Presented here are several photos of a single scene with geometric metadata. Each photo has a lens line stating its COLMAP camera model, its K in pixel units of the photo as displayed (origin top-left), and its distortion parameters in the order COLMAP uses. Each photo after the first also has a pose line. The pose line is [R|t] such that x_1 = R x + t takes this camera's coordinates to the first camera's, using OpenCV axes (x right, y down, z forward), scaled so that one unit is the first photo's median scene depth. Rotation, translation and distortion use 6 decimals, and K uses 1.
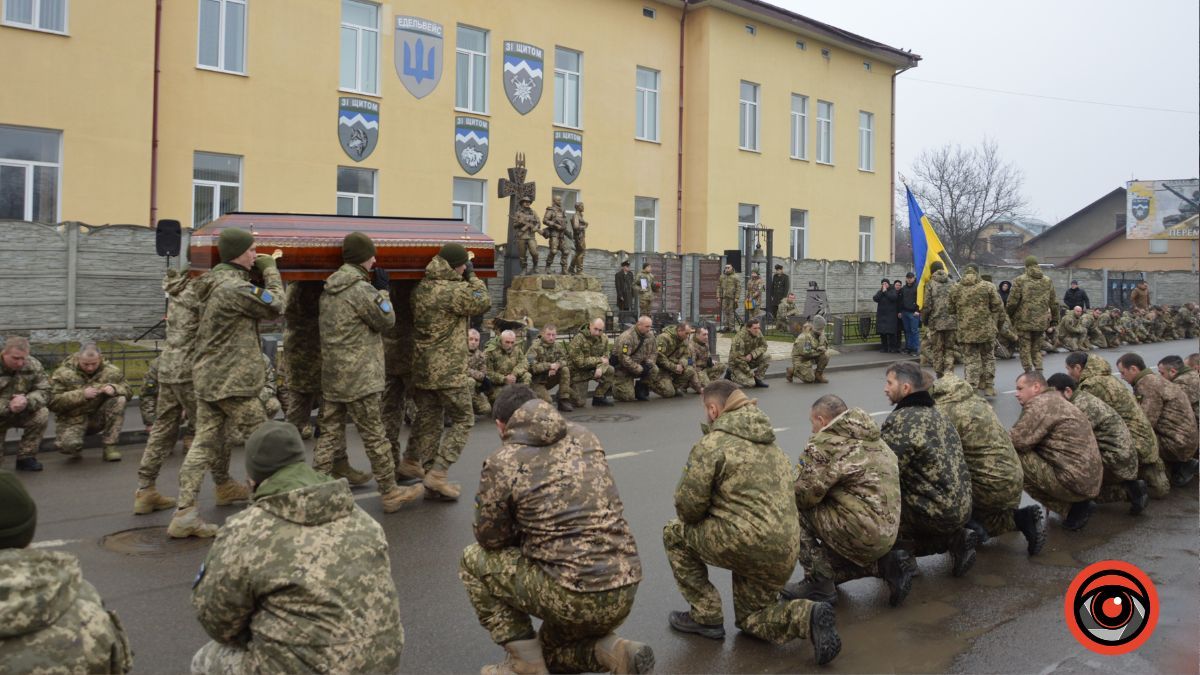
lens RADIAL K [[1009.6, 0, 544.9], [0, 1009.6, 259.6], [0, 0, 1]] dist [-0.053593, 0.027977]
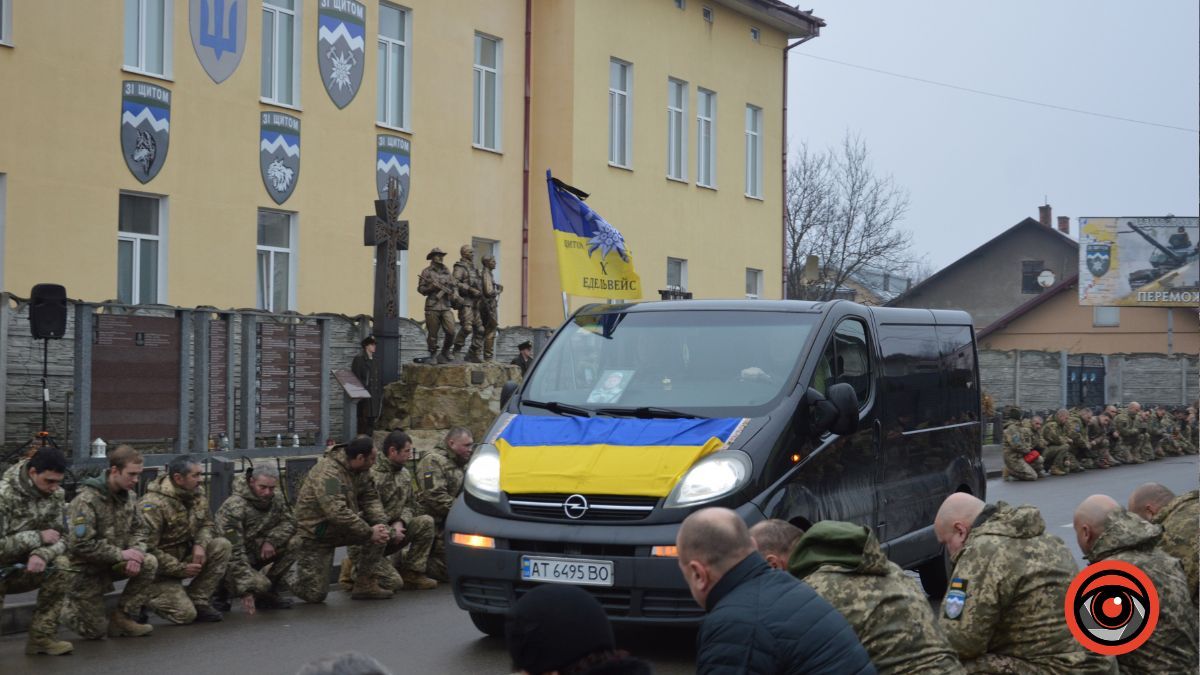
lens RADIAL K [[2049.2, 0, 595.8], [0, 2049.2, 333.8], [0, 0, 1]] dist [-0.023757, 0.000000]
pose [[0.934638, 0.002795, 0.355590, -0.358417], [-0.004269, 0.999985, 0.003361, -0.008622], [-0.355575, -0.004659, 0.934636, -0.278689]]
